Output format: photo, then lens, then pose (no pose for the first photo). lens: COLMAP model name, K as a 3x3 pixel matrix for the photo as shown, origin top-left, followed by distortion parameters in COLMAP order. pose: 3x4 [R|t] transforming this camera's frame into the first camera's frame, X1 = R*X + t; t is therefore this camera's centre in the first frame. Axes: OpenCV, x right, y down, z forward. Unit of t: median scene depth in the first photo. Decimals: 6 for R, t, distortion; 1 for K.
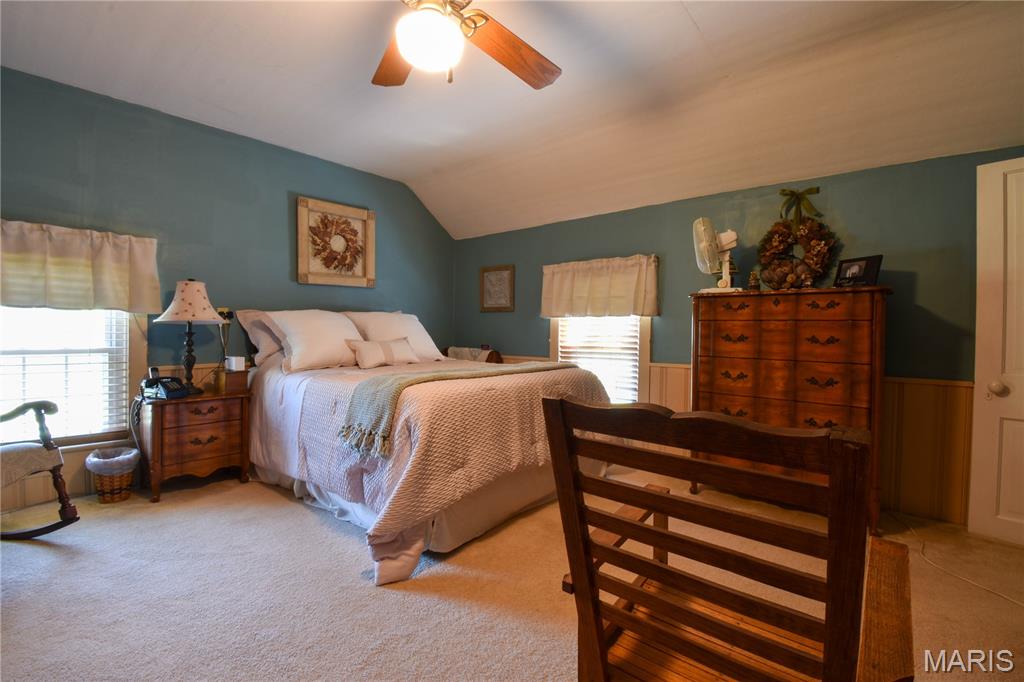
lens RADIAL K [[457.8, 0, 515.5], [0, 457.8, 334.2], [0, 0, 1]] dist [0.020993, -0.027595]
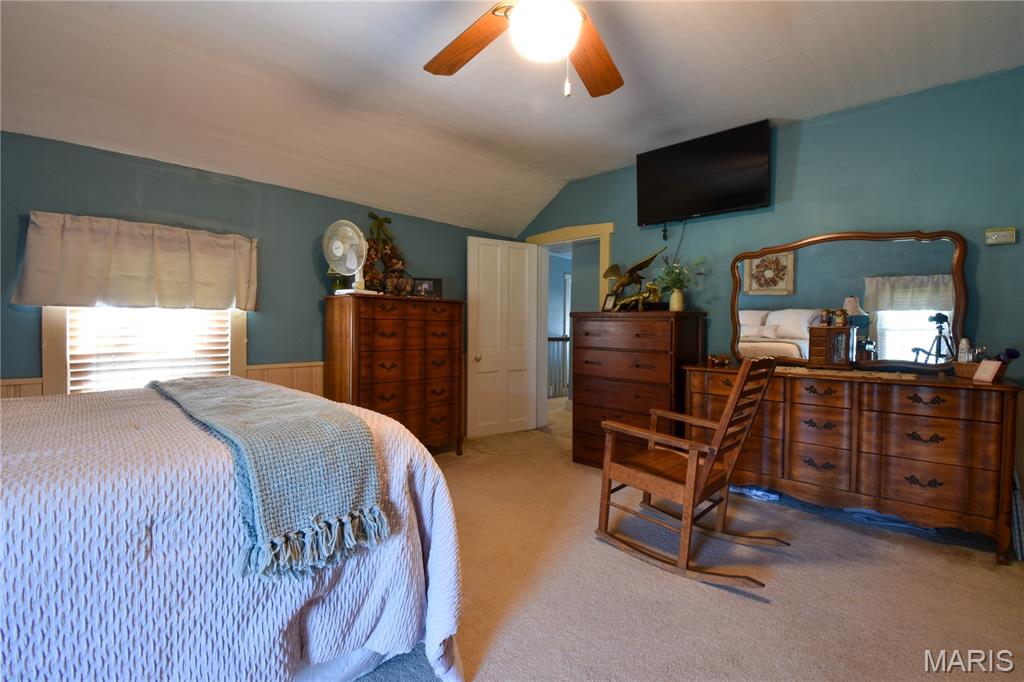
lens RADIAL K [[464.7, 0, 507.0], [0, 464.7, 333.8], [0, 0, 1]] dist [-0.002143, -0.000343]
pose [[0.045273, -0.020929, 0.998755, -0.708066], [0.006745, 0.999764, 0.020645, -0.015433], [-0.998952, 0.005802, 0.045403, 0.636994]]
